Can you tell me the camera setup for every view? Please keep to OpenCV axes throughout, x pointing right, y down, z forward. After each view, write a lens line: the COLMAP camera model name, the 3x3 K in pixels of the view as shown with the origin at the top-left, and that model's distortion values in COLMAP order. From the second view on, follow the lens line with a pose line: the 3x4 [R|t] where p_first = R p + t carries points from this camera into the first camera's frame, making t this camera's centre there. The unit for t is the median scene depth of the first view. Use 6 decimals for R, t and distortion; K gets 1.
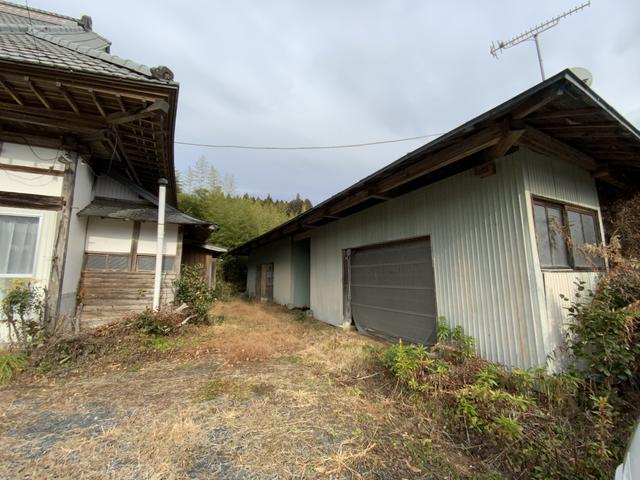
lens RADIAL K [[259.9, 0, 324.9], [0, 259.9, 238.7], [0, 0, 1]] dist [0.026676, -0.022454]
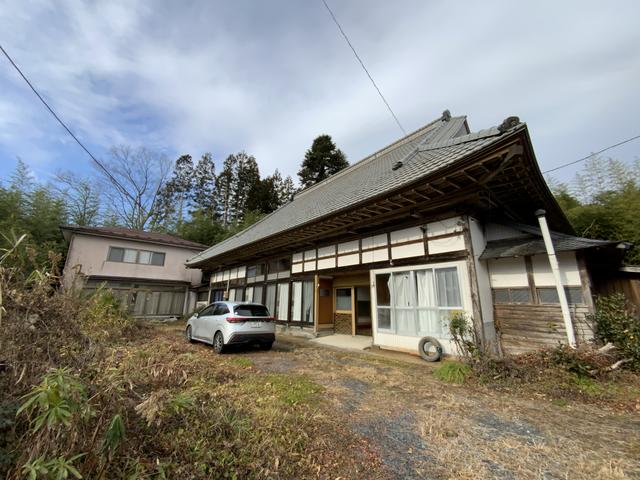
lens RADIAL K [[259.9, 0, 324.9], [0, 259.9, 238.7], [0, 0, 1]] dist [0.026676, -0.022454]
pose [[0.253296, -0.234398, -0.938562, 0.106068], [0.125711, 0.969950, -0.208310, -0.020021], [0.959186, -0.065224, 0.275151, -0.084737]]
